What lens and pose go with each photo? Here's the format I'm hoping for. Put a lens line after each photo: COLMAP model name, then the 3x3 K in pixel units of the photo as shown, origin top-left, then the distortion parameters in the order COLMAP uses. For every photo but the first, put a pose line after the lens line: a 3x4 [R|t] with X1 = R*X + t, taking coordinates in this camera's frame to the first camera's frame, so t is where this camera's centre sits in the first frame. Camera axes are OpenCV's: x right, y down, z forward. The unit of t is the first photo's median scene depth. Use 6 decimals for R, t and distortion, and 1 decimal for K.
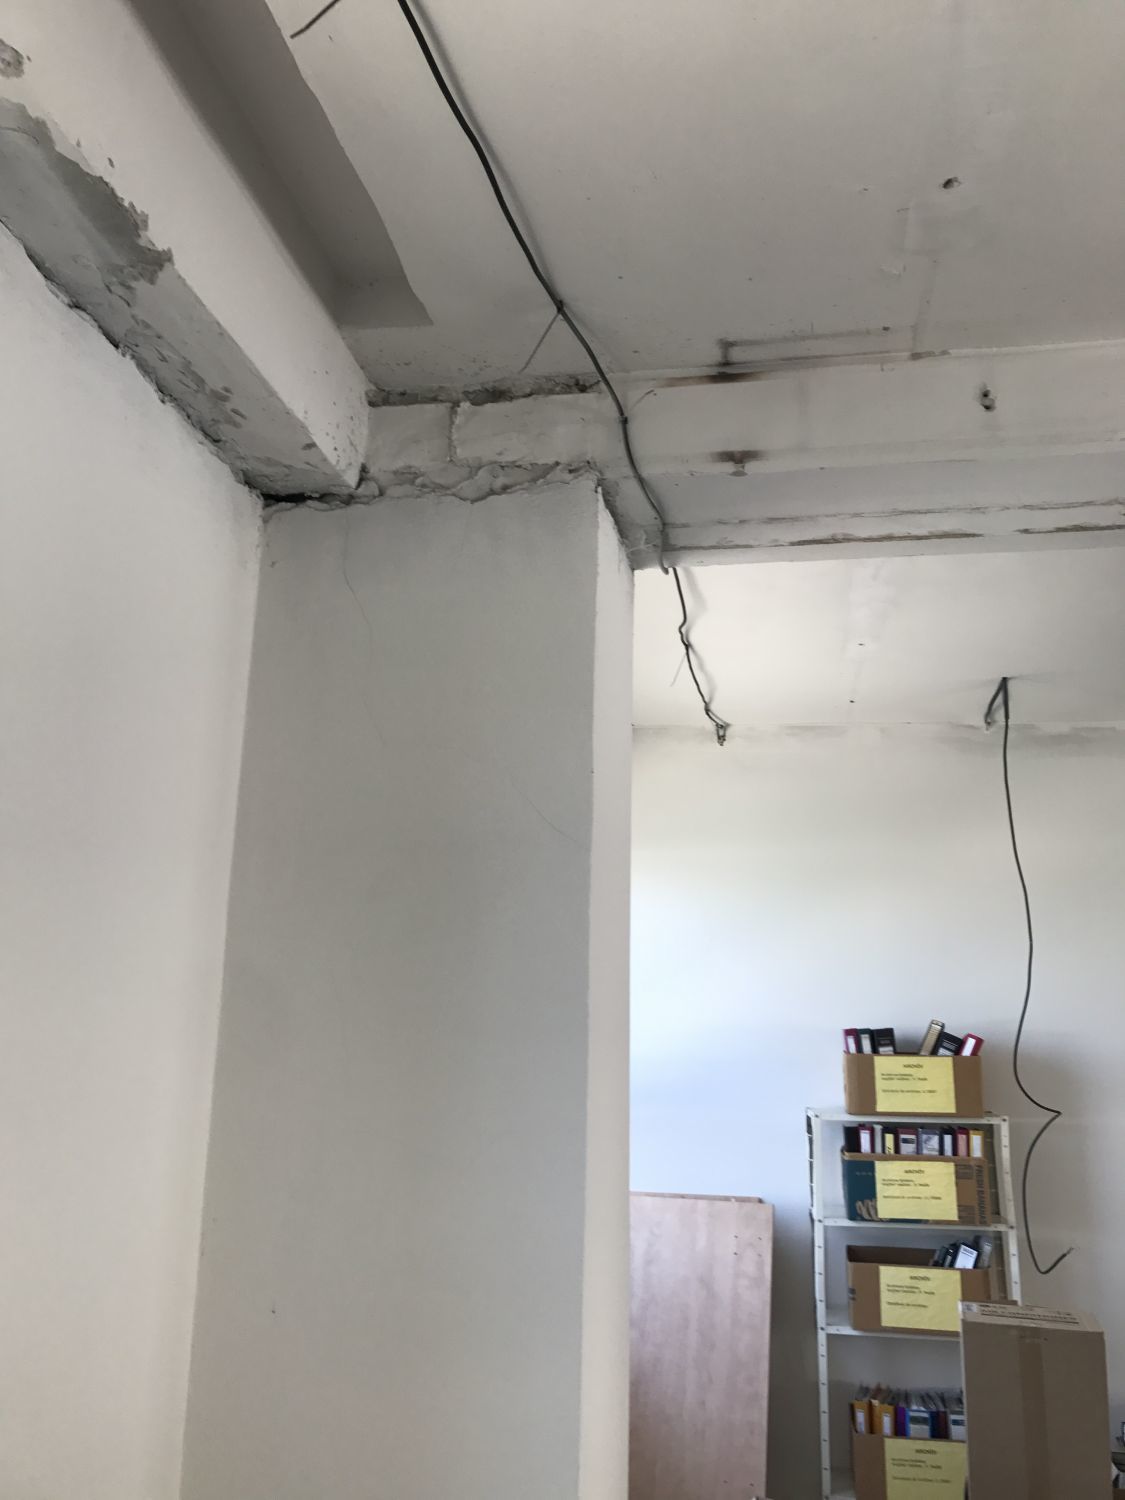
lens RADIAL K [[1242.5, 0, 566.2], [0, 1242.5, 748.7], [0, 0, 1]] dist [0.018944, -0.020885]
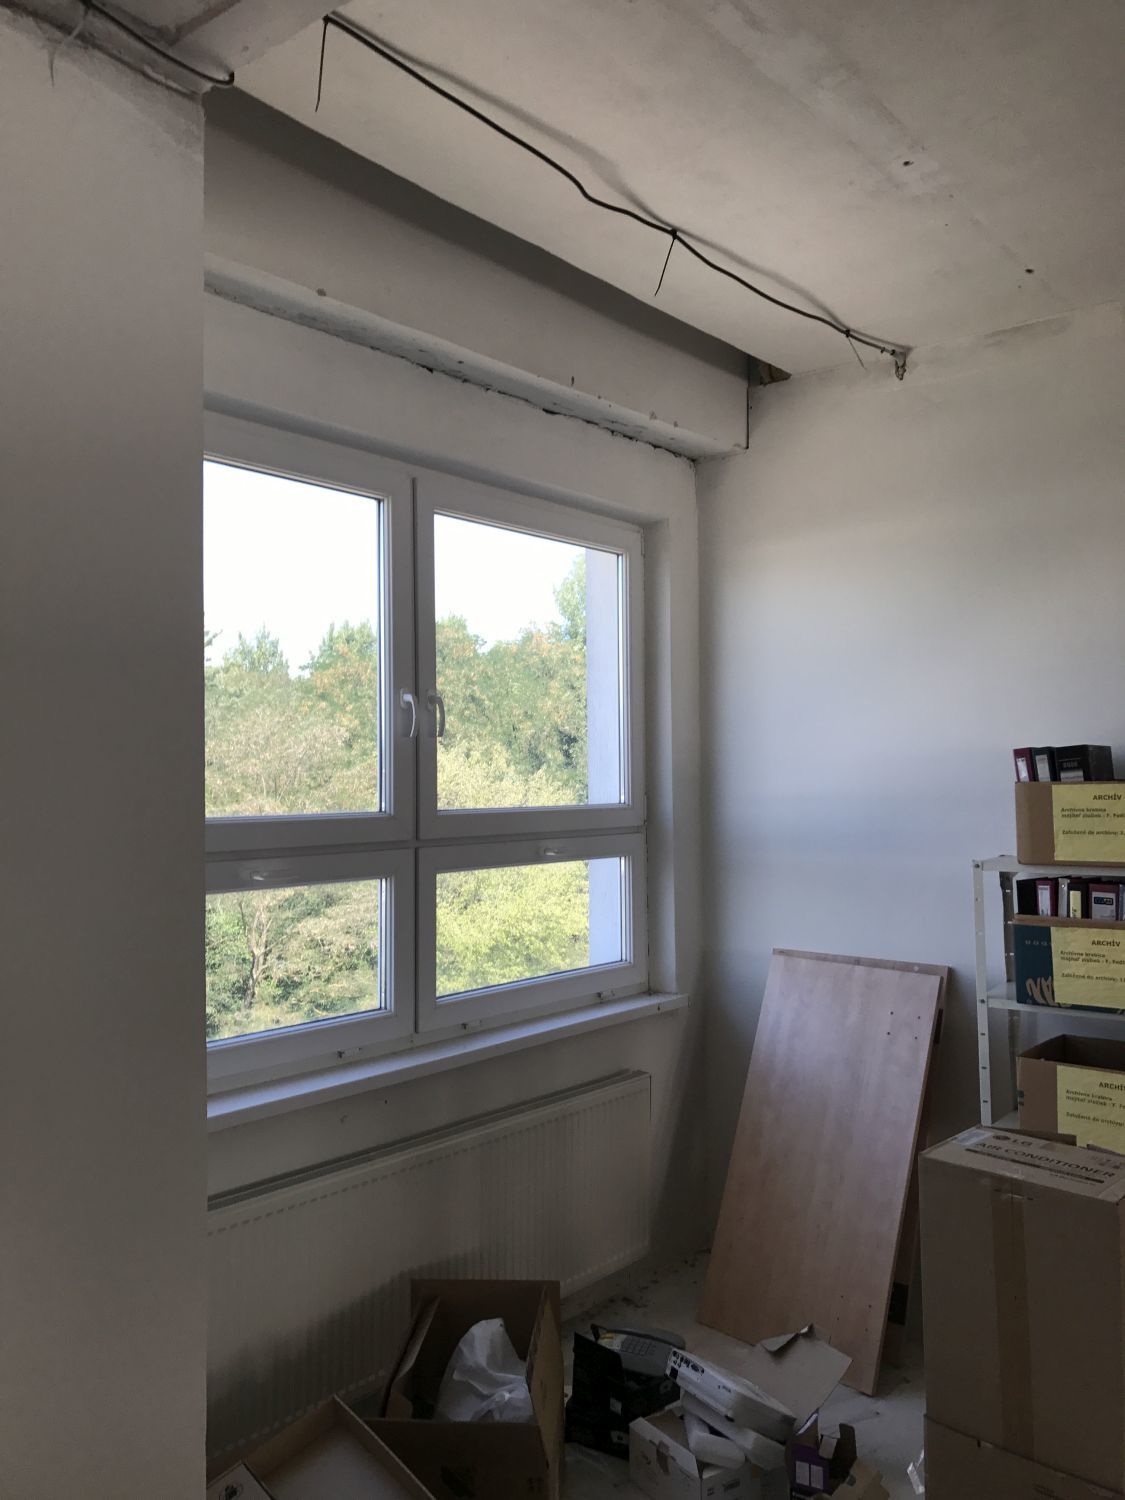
lens RADIAL K [[1242.5, 0, 564.1], [0, 1242.5, 744.3], [0, 0, 1]] dist [0.018944, -0.020885]
pose [[0.870831, -0.036526, -0.490224, 0.356084], [0.127862, 0.979742, 0.154134, 0.081640], [0.474663, -0.196906, 0.857860, 0.272266]]
